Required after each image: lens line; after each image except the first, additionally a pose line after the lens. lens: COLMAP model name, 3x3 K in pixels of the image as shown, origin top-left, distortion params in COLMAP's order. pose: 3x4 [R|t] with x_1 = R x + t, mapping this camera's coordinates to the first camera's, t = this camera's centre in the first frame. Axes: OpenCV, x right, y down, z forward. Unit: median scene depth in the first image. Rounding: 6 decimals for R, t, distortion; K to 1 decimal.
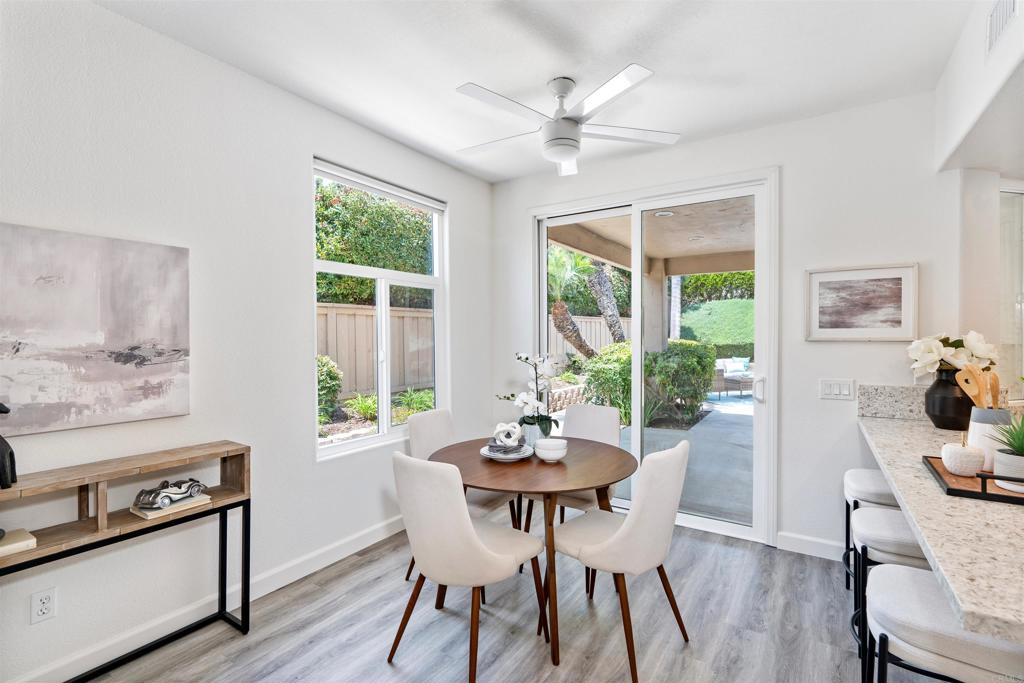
lens RADIAL K [[469.5, 0, 512.8], [0, 469.5, 345.8], [0, 0, 1]] dist [-0.000767, -0.000066]
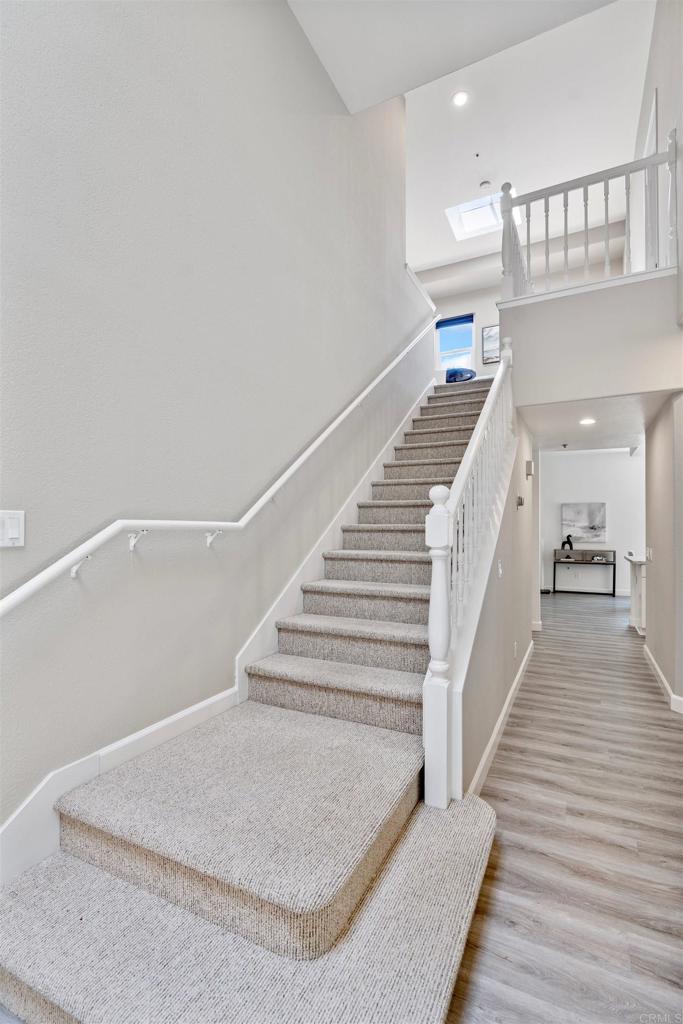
lens RADIAL K [[469.5, 0, 342.4], [0, 469.5, 517.0], [0, 0, 1]] dist [-0.000767, -0.000066]
pose [[0.110606, -0.008715, -0.993826, 3.527510], [-0.007917, 0.999922, -0.009650, -0.022167], [0.993833, 0.008935, 0.110529, -1.974442]]
